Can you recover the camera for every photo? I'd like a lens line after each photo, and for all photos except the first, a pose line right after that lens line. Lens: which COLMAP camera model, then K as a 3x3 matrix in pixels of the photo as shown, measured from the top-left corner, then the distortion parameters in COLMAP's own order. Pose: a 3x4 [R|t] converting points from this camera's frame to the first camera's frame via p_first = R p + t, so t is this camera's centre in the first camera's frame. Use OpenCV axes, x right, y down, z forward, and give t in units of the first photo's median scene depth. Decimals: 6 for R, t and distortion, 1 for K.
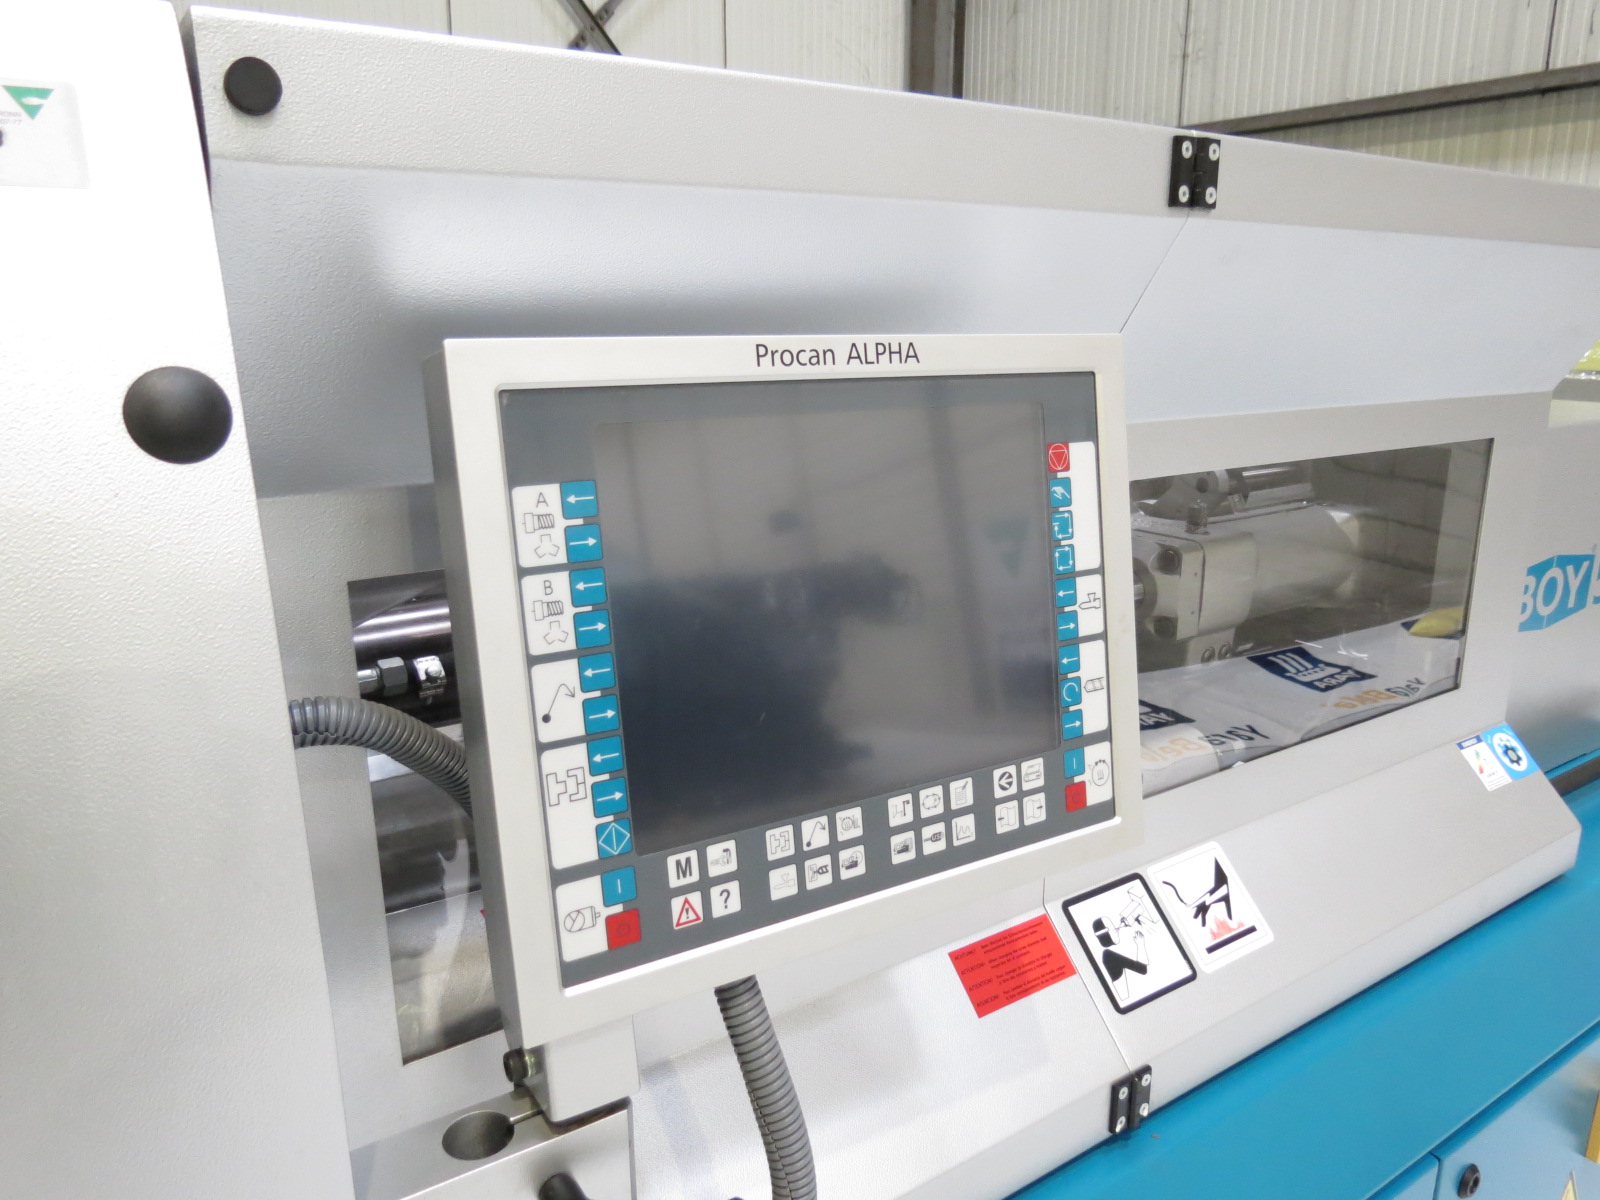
lens RADIAL K [[1122.5, 0, 800.0], [0, 1122.5, 600.0], [0, 0, 1]] dist [-0.018349, -0.001208]
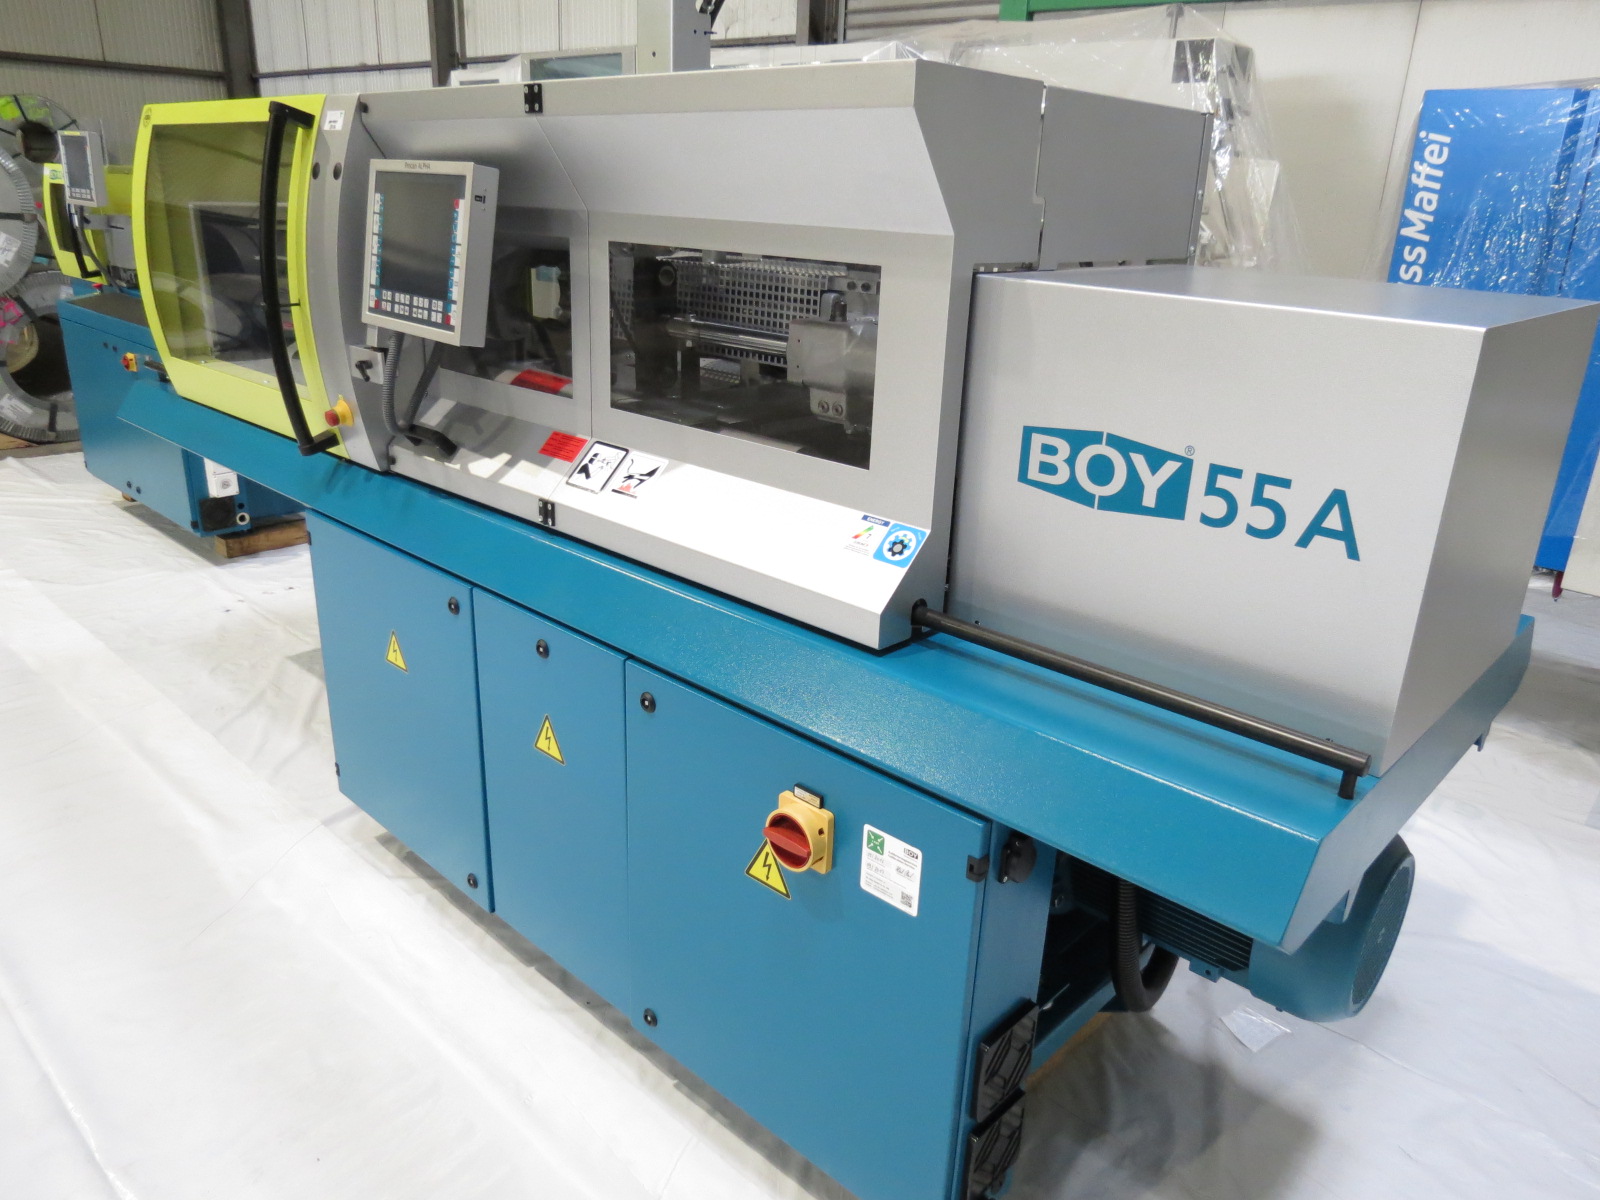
lens RADIAL K [[1136.4, 0, 800.0], [0, 1136.4, 600.0], [0, 0, 1]] dist [-0.000503, -0.000196]
pose [[0.228735, 0.345369, -0.910165, 2.463892], [-0.271666, 0.920454, 0.281000, -0.174199], [0.934814, 0.182986, 0.304366, 0.763398]]
